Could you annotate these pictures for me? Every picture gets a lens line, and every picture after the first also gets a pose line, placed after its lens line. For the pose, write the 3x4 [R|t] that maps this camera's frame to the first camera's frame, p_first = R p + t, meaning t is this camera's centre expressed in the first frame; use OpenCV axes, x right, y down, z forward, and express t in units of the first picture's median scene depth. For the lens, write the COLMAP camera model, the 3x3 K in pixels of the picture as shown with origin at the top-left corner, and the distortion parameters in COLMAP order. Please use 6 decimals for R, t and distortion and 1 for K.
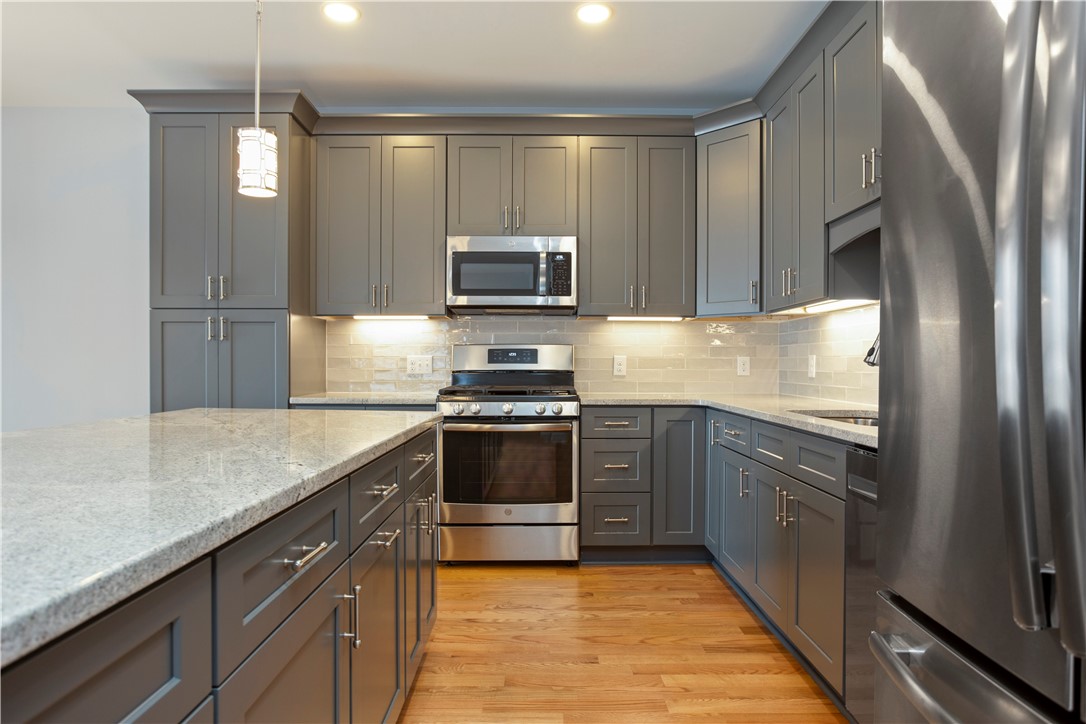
lens RADIAL K [[648.6, 0, 535.9], [0, 648.6, 373.9], [0, 0, 1]] dist [-0.029799, 0.004357]
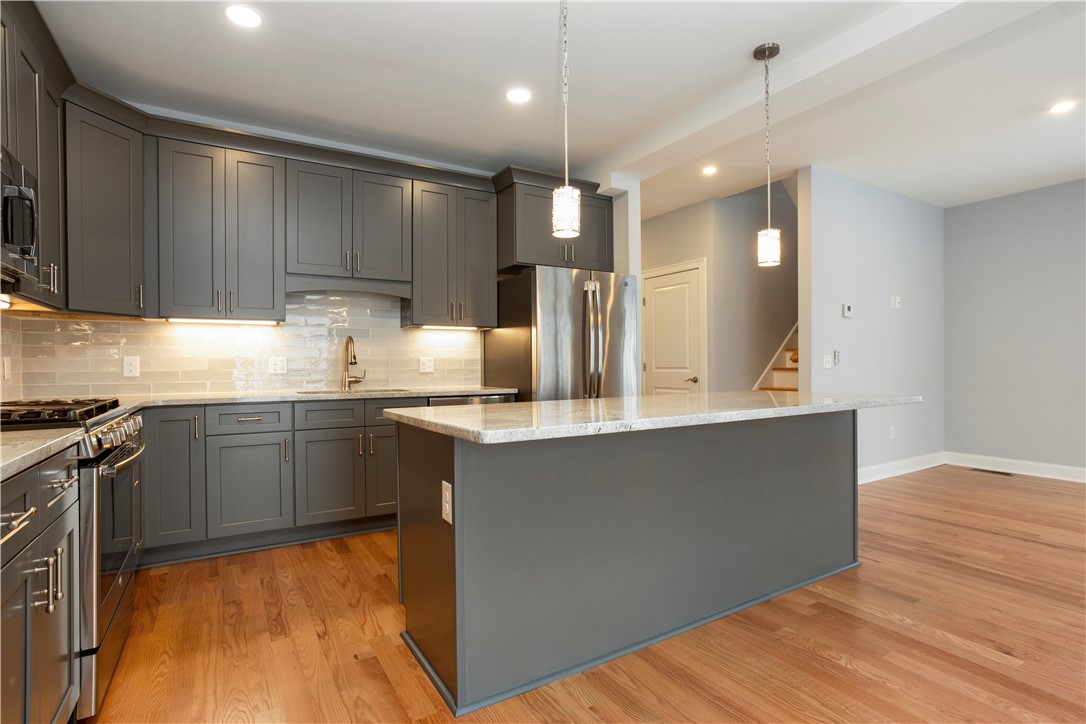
lens RADIAL K [[538.3, 0, 532.7], [0, 538.3, 366.7], [0, 0, 1]] dist [-0.069274, 0.041707]
pose [[-0.515473, -0.006311, 0.856883, -0.741193], [0.014407, 0.999768, 0.016030, -0.016485], [-0.856785, 0.020608, -0.515262, 0.909734]]
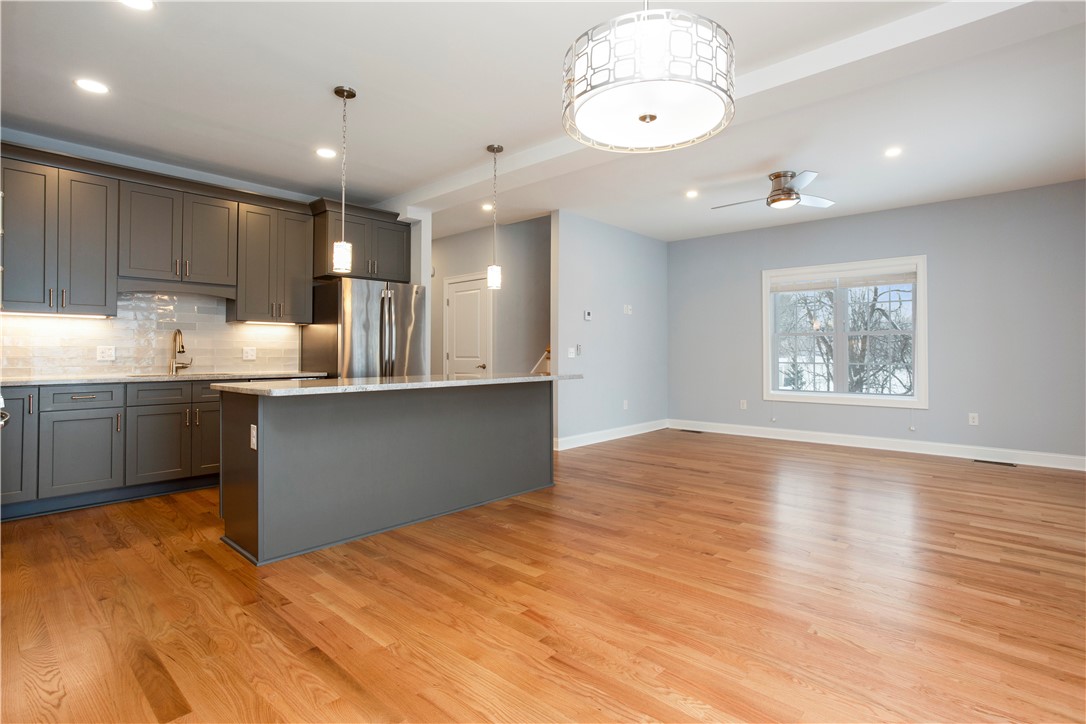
lens RADIAL K [[539.0, 0, 541.7], [0, 539.0, 345.2], [0, 0, 1]] dist [-0.052219, 0.032233]
pose [[-0.740676, 0.005643, 0.671839, -1.147892], [0.005649, 0.999982, -0.002172, -0.019808], [-0.671839, 0.002186, -0.740694, 1.030074]]
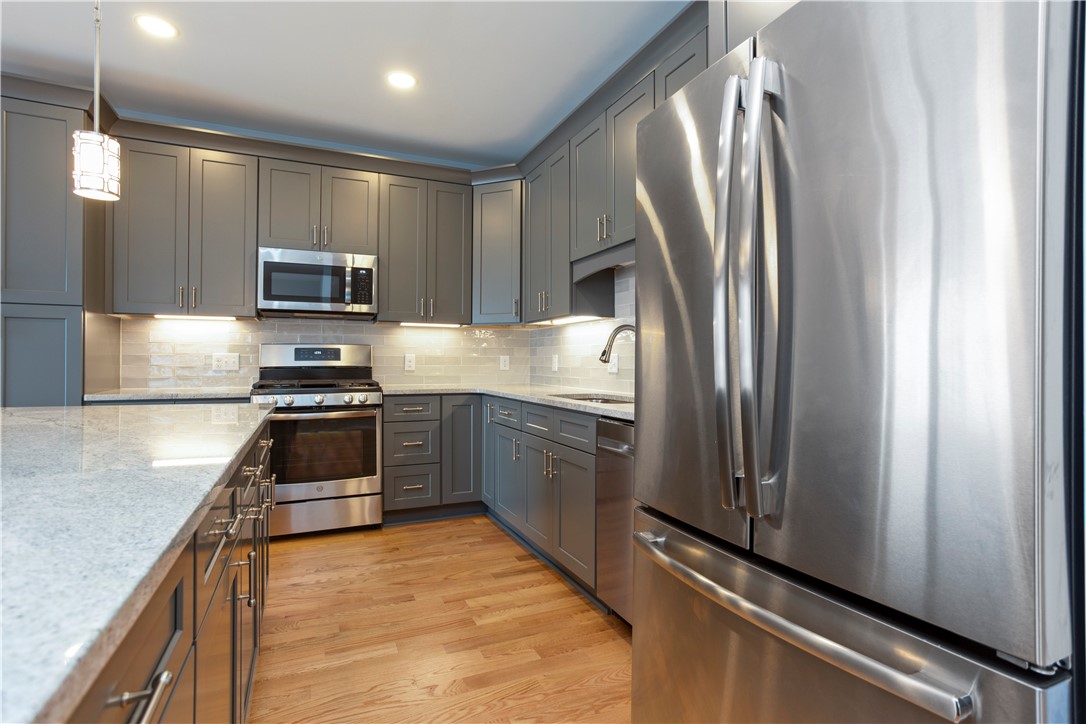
lens RADIAL K [[534.9, 0, 543.0], [0, 534.9, 362.0], [0, 0, 1]] dist [-0.051773, 0.031476]
pose [[0.910717, -0.000373, 0.413030, -0.069912], [0.005857, 0.999911, -0.012010, 0.000019], [-0.412989, 0.013357, 0.910638, -0.031107]]
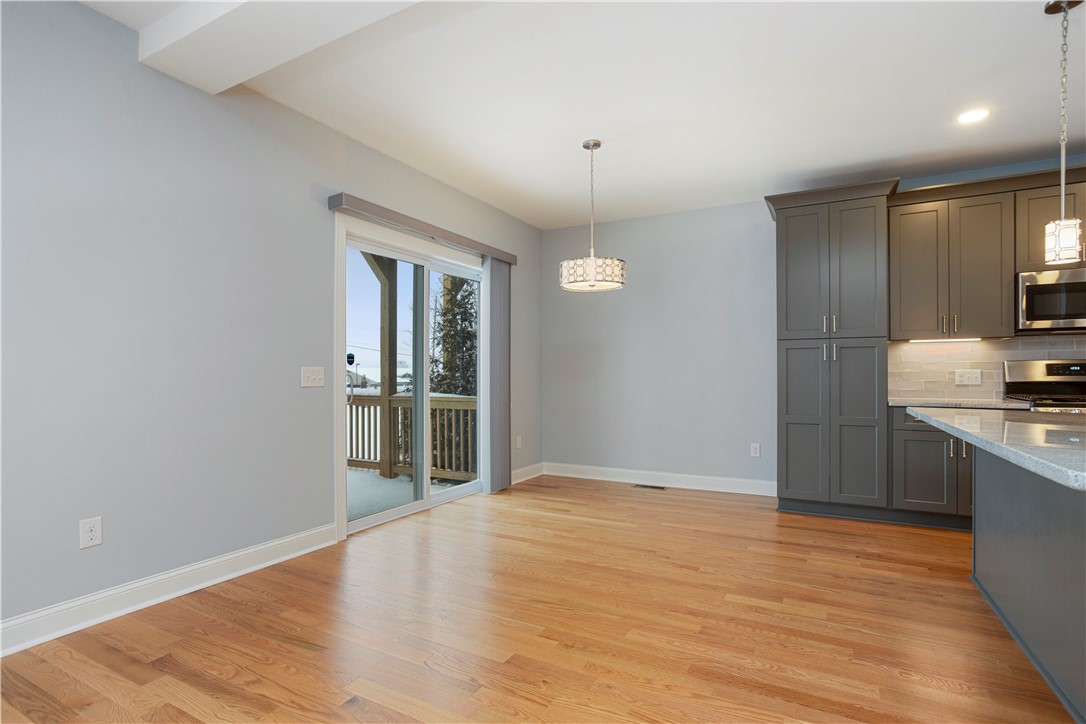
lens RADIAL K [[531.8, 0, 543.7], [0, 531.8, 373.6], [0, 0, 1]] dist [-0.051273, 0.033027]
pose [[0.879382, -0.005415, -0.476086, -0.501075], [-0.002668, 0.999864, -0.016301, -0.002744], [0.476109, 0.015605, 0.879248, -0.328825]]
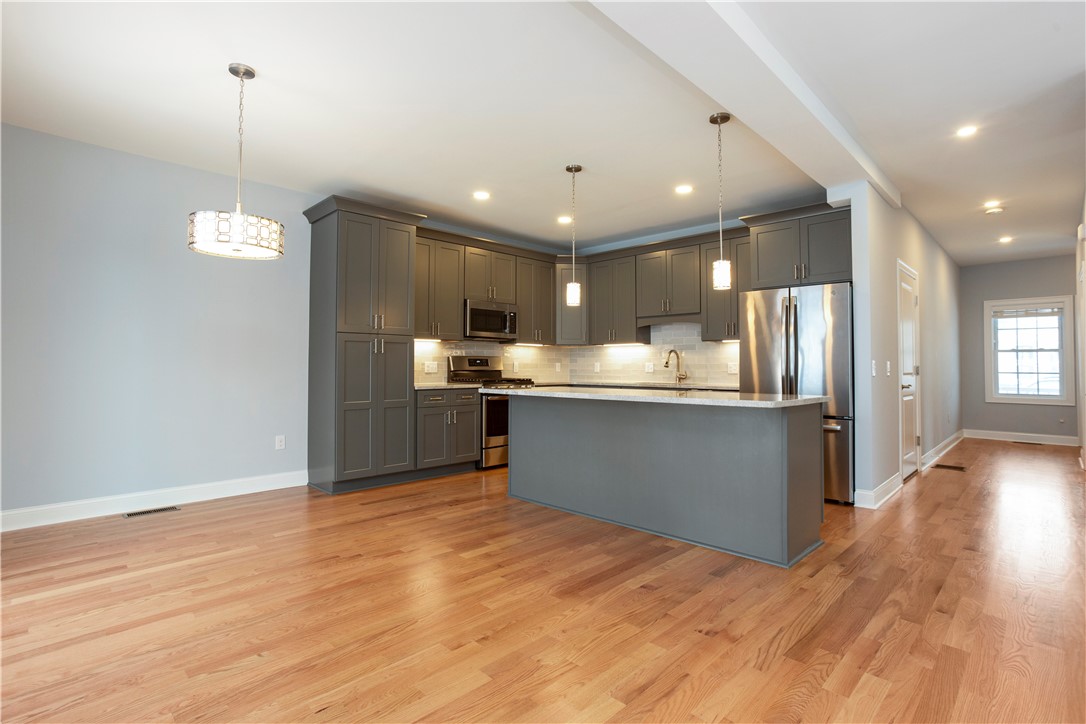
lens RADIAL K [[523.5, 0, 540.6], [0, 523.5, 351.9], [0, 0, 1]] dist [-0.046326, 0.027539]
pose [[0.705746, 0.017262, 0.708255, -1.161656], [0.009679, 0.999375, -0.034002, -0.005377], [-0.708399, 0.030852, 0.705138, -0.248229]]
